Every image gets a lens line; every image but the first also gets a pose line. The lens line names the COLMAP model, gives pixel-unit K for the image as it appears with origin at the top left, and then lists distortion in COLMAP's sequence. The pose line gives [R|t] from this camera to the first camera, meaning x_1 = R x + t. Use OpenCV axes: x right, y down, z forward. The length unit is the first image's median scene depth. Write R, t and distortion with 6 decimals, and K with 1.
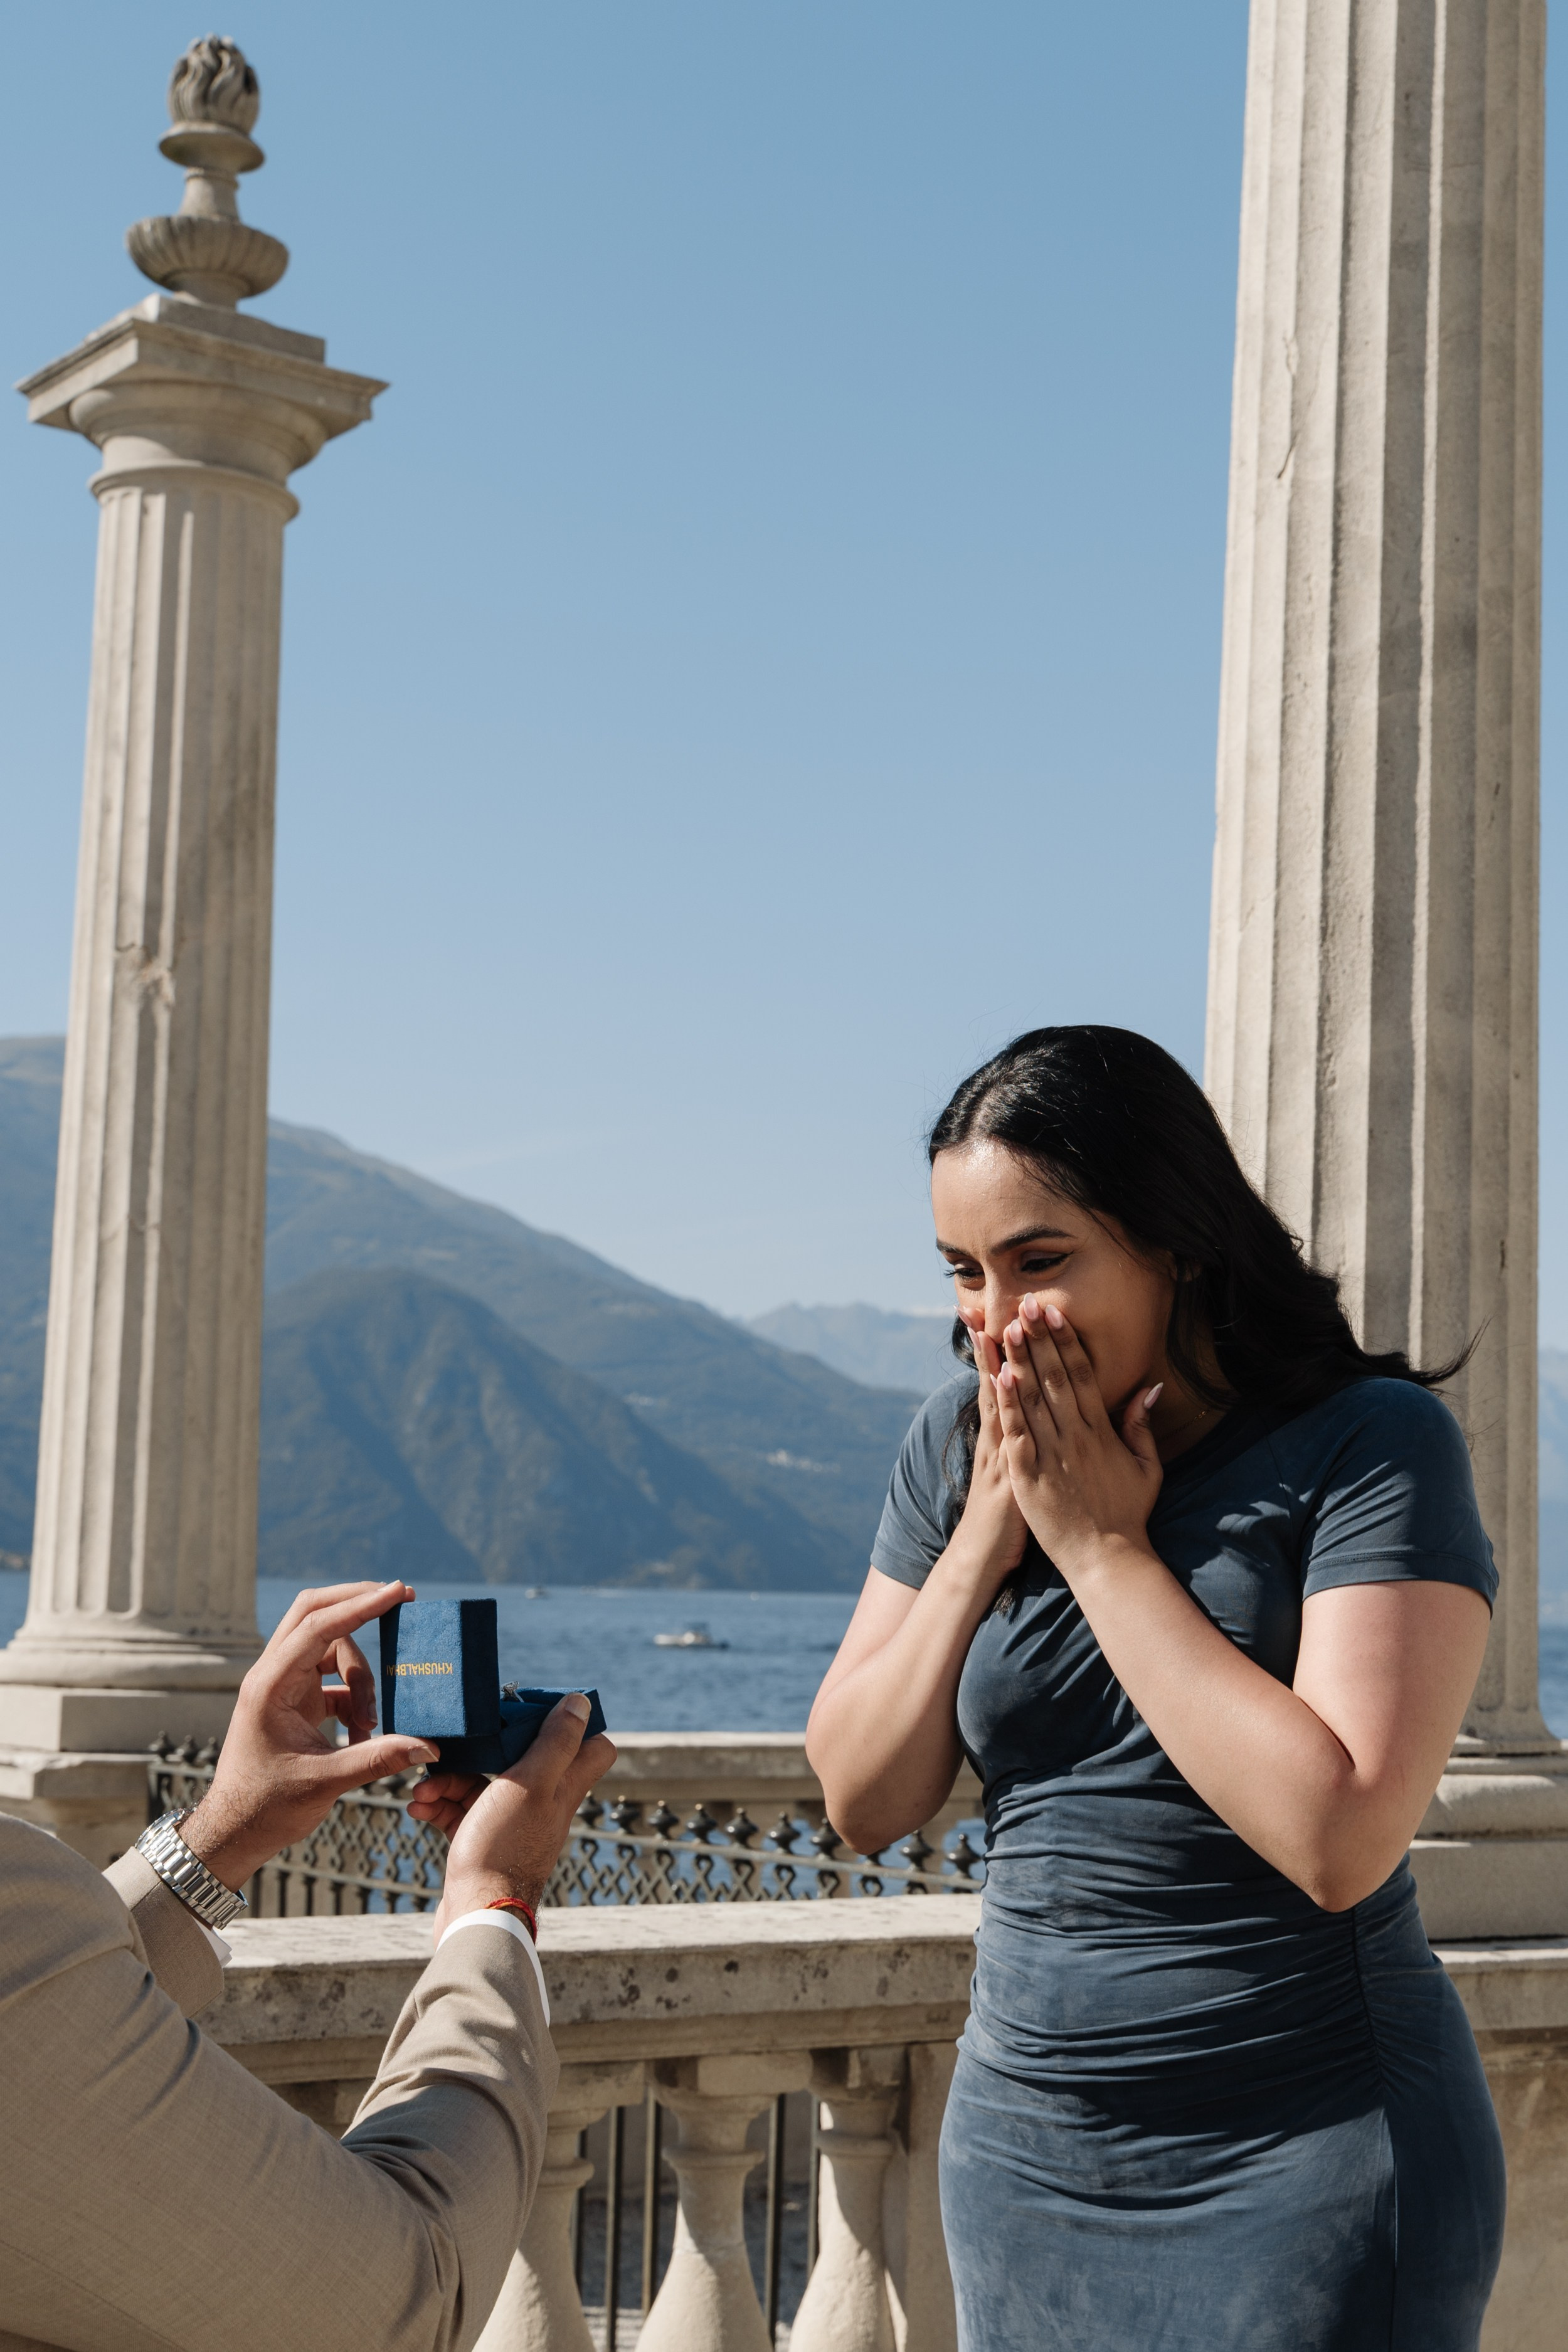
lens RADIAL K [[3701.5, 0, 970.3], [0, 3701.5, 1337.3], [0, 0, 1]] dist [0.042185, 0.000000]
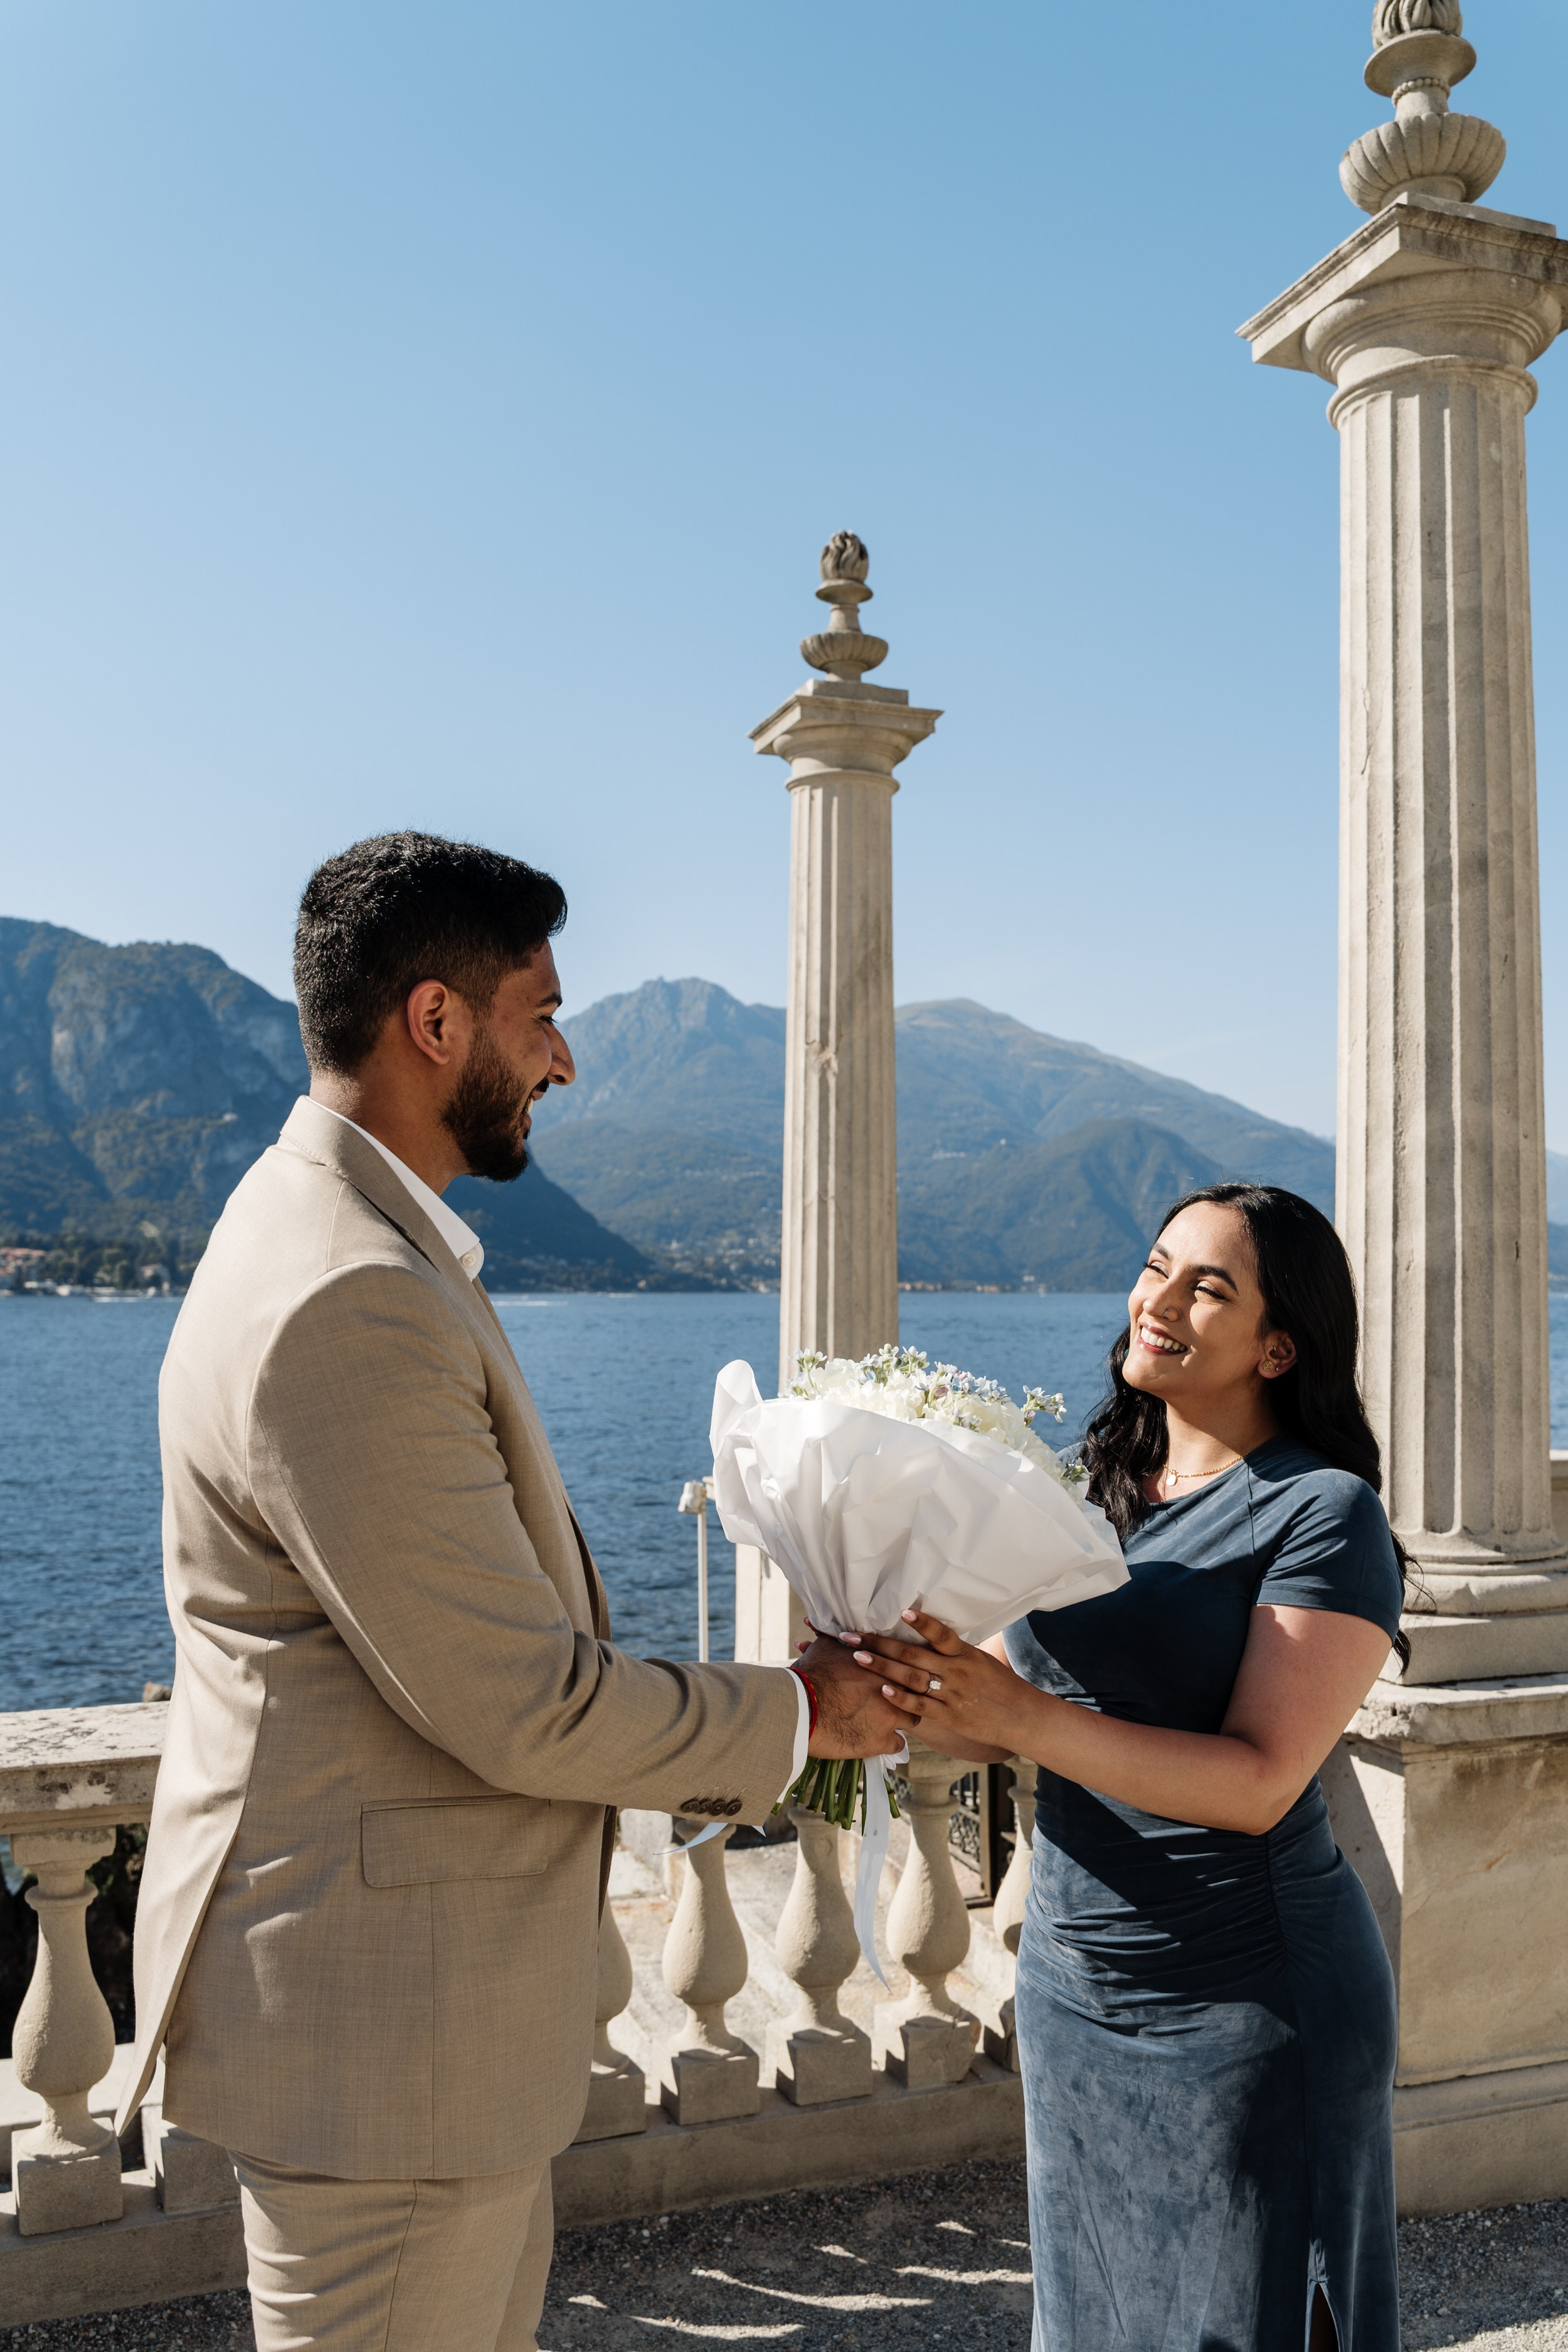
lens RADIAL K [[2075.5, 0, 820.9], [0, 2075.5, 1269.4], [0, 0, 1]] dist [-0.117889, 0.078708]
pose [[0.953168, -0.030607, -0.300889, 0.120398], [0.047302, 0.997709, 0.048358, -0.069587], [0.298720, -0.060326, 0.952432, 0.061431]]
